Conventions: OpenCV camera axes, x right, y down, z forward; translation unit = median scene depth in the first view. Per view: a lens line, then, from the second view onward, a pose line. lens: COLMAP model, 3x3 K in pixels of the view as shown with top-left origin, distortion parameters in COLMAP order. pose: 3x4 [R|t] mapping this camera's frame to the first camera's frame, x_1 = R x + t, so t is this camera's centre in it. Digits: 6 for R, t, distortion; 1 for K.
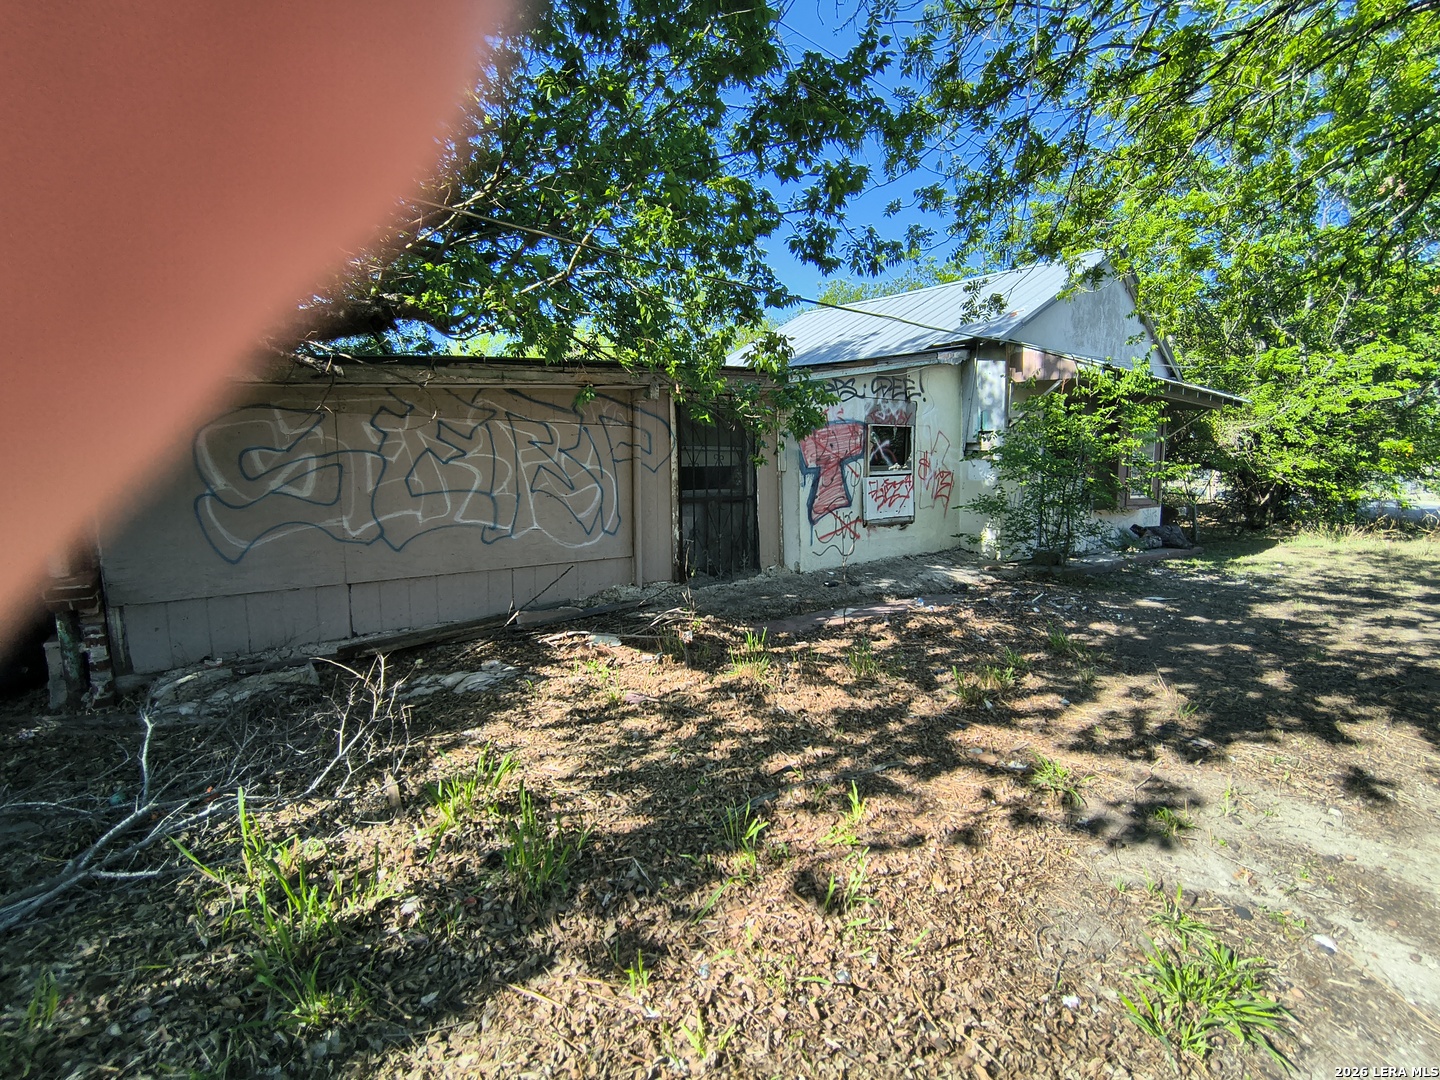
lens RADIAL K [[672.0, 0, 719.5], [0, 672.0, 538.6], [0, 0, 1]] dist [-0.003314, 0.000971]
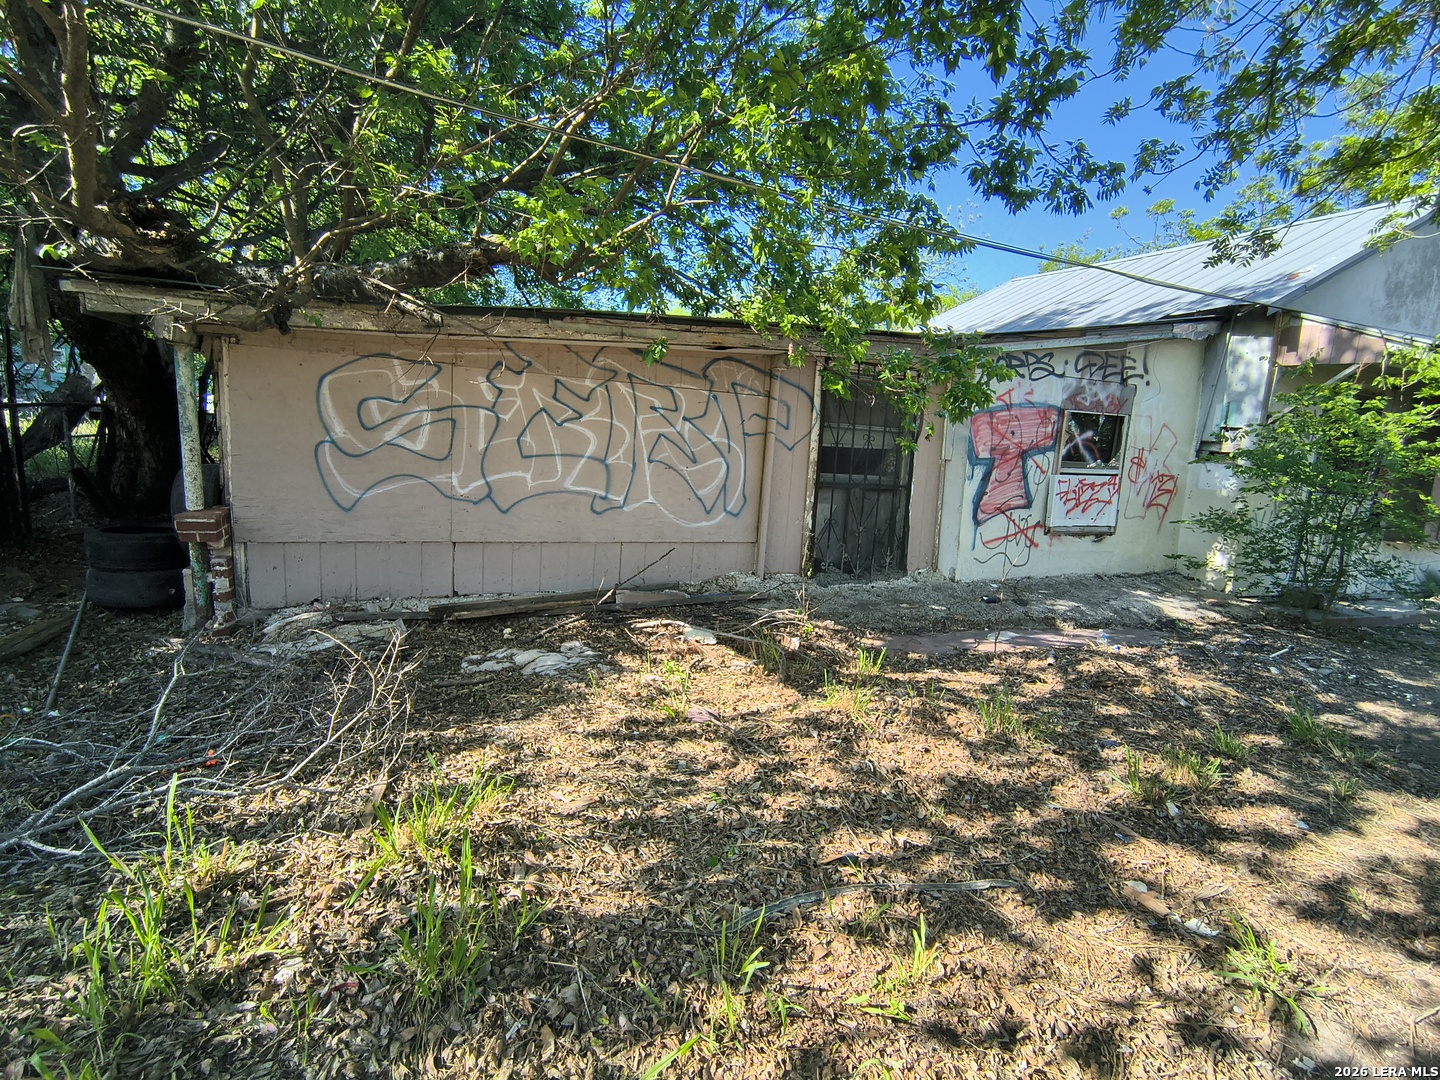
lens RADIAL K [[672.0, 0, 720.7], [0, 672.0, 539.0], [0, 0, 1]] dist [-0.003314, 0.000971]
pose [[0.959749, 0.104195, -0.260815, 0.080649], [-0.095044, 0.994340, 0.047490, -0.021565], [0.264287, -0.020790, 0.964220, 0.163338]]
